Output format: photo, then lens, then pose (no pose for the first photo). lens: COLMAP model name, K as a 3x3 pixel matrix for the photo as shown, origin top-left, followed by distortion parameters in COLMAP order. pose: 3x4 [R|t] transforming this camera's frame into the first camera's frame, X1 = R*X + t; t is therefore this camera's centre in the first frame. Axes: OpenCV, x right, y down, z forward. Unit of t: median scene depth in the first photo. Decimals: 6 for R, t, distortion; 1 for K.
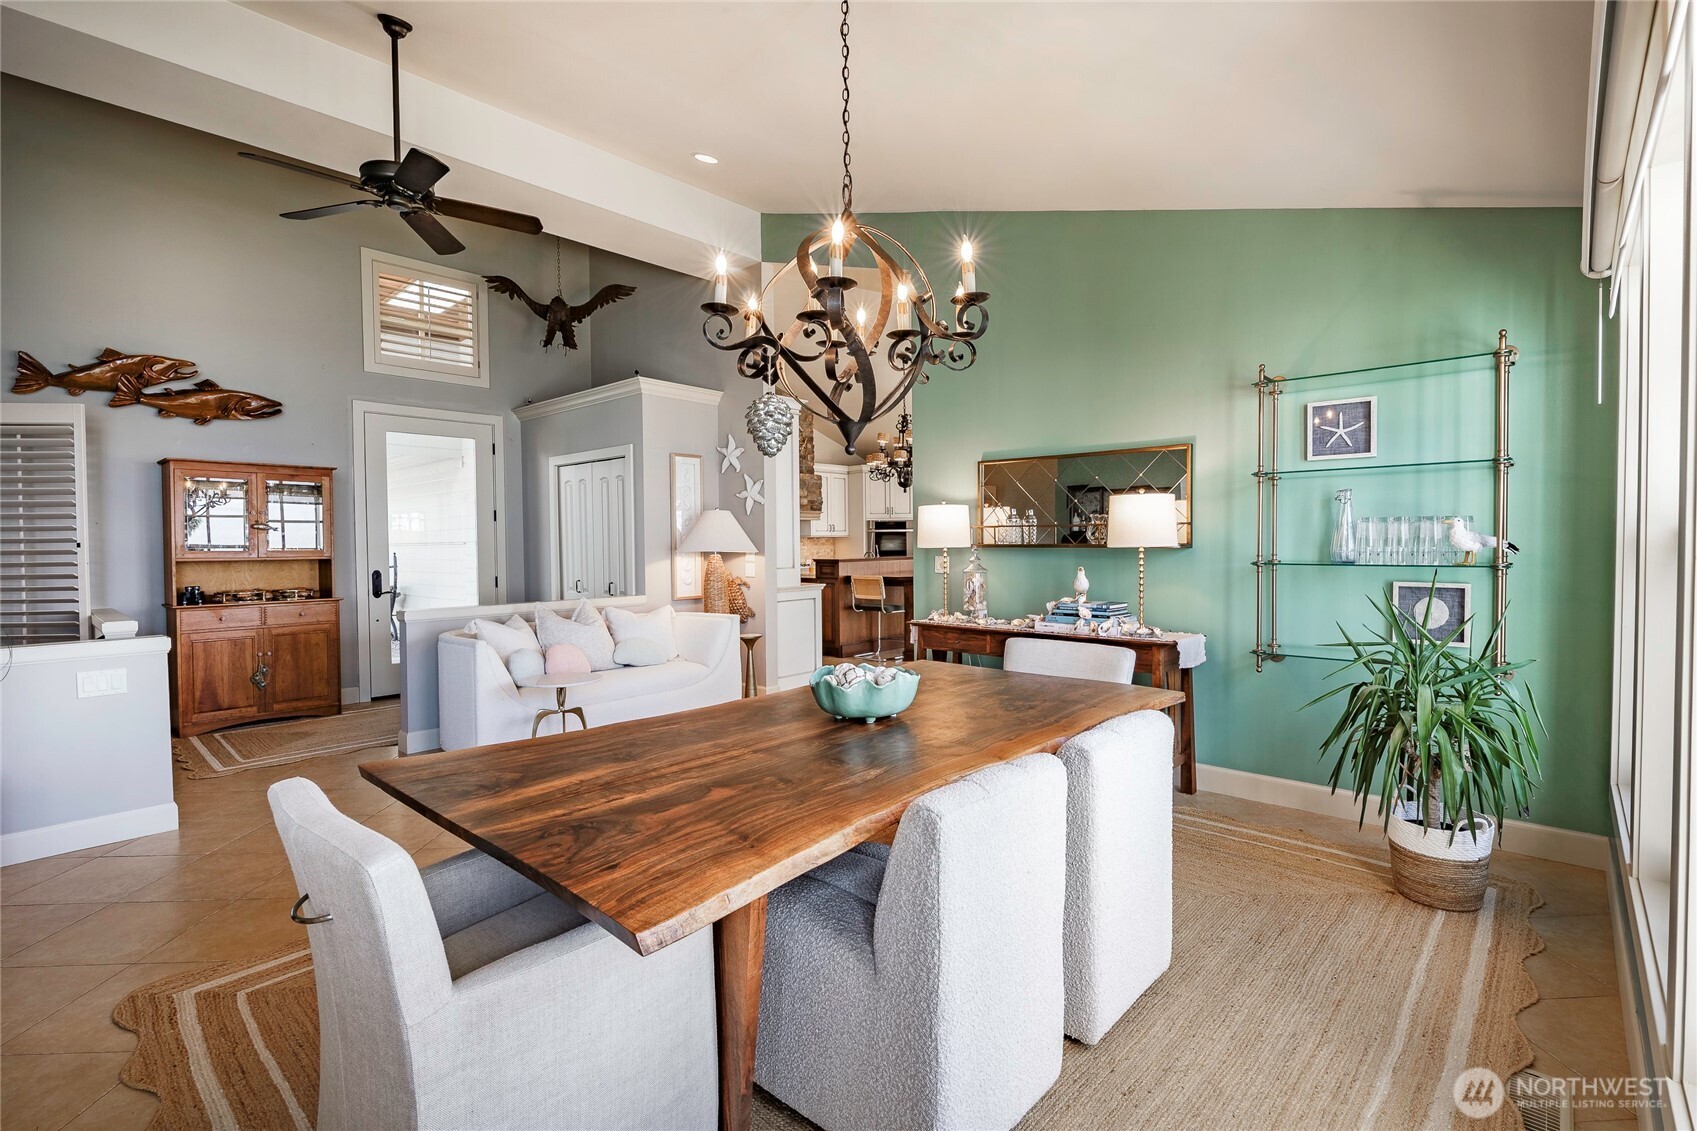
lens RADIAL K [[813.4, 0, 853.7], [0, 813.4, 564.4], [0, 0, 1]] dist [0.004725, 0.000275]
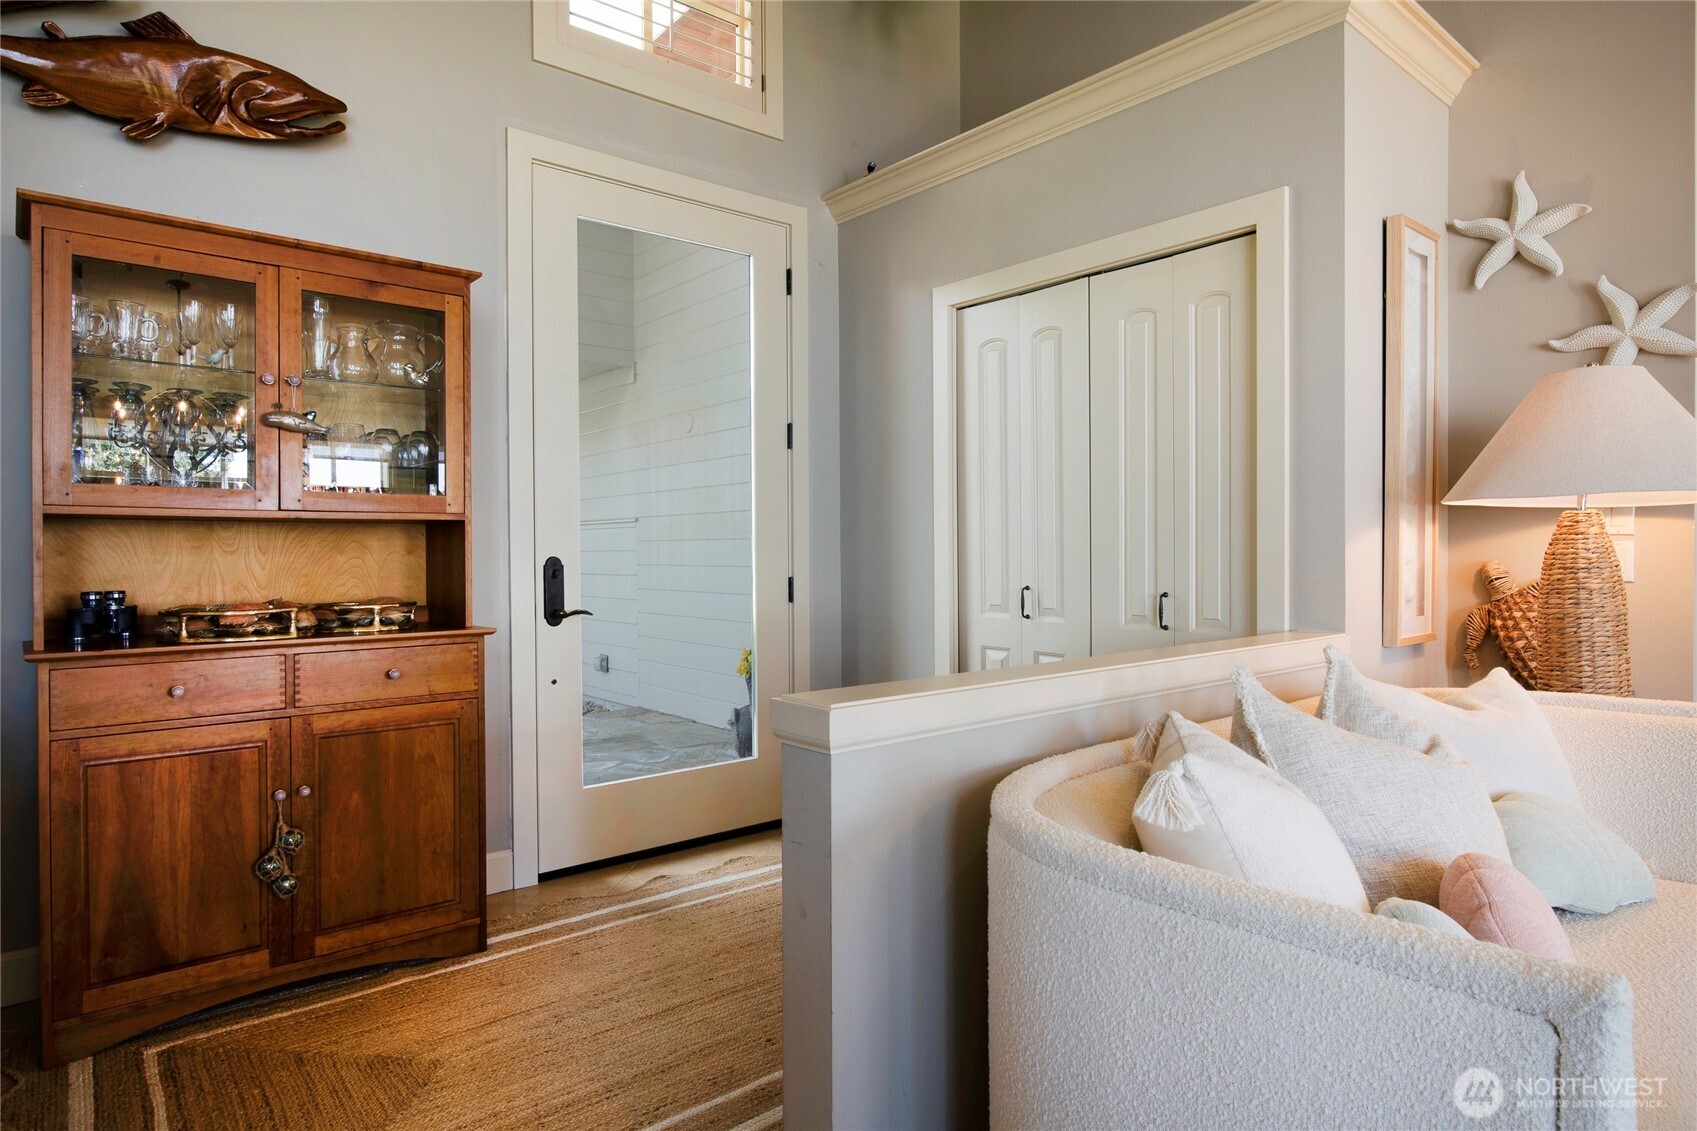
lens RADIAL K [[1007.1, 0, 845.9], [0, 1007.1, 566.0], [0, 0, 1]] dist [-0.004183, 0.000087]
pose [[0.990616, 0.007634, -0.136465, -0.427022], [-0.008679, 0.999937, -0.007065, 0.015903], [0.136402, 0.008183, 0.990620, 0.600995]]
